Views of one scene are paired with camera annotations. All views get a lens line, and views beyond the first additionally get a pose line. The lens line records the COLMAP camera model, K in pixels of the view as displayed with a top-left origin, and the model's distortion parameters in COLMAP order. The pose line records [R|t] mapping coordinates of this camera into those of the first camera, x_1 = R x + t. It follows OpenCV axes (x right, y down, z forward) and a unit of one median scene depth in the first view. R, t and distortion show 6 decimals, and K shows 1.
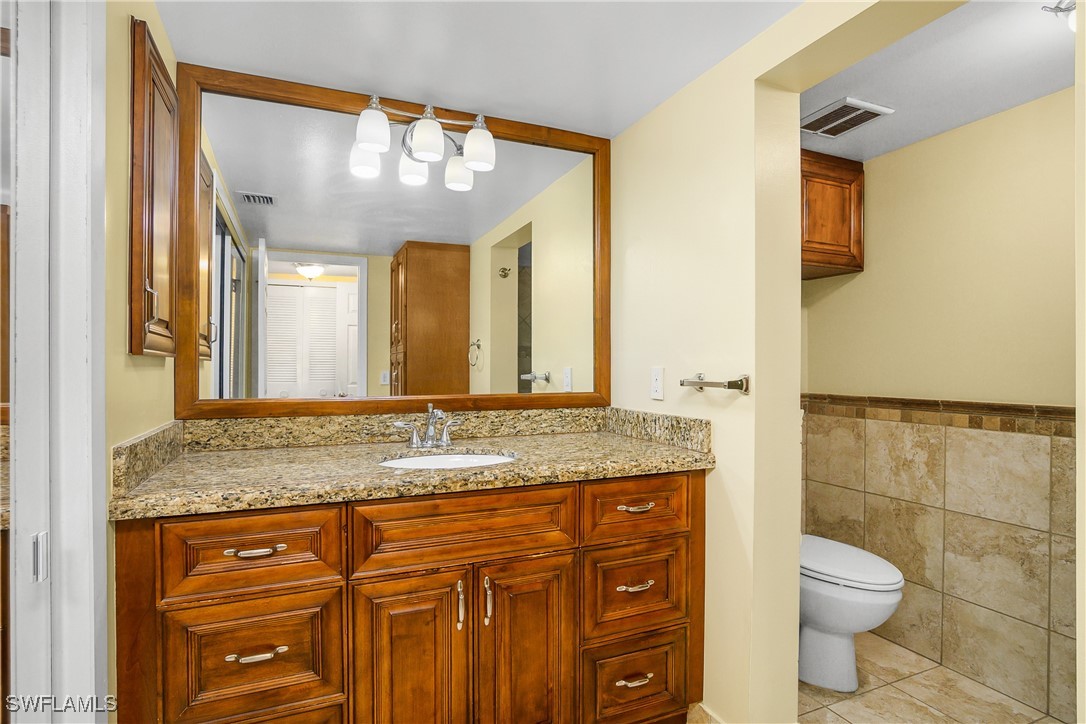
lens RADIAL K [[564.3, 0, 542.0], [0, 564.3, 372.9], [0, 0, 1]] dist [-0.002403, 0.000594]
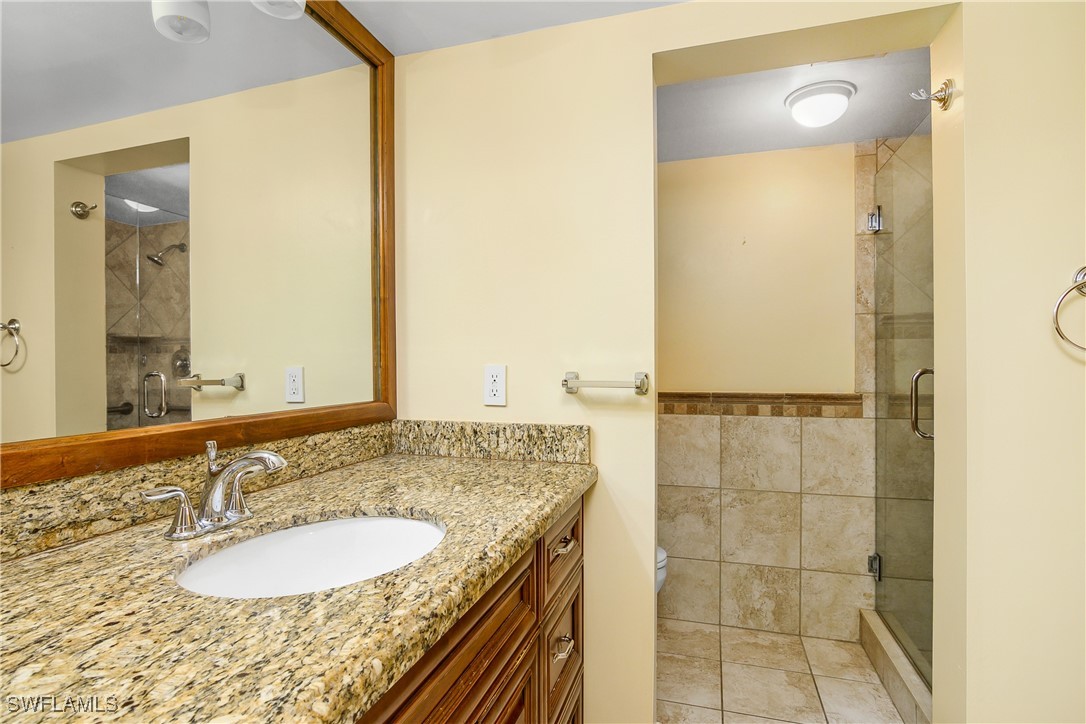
lens RADIAL K [[564.3, 0, 542.0], [0, 564.3, 372.9], [0, 0, 1]] dist [-0.002403, 0.000594]
pose [[0.659153, -0.016345, 0.751831, -0.345728], [0.015356, 0.999848, 0.008275, -0.004676], [-0.751852, 0.006091, 0.659304, 0.416106]]
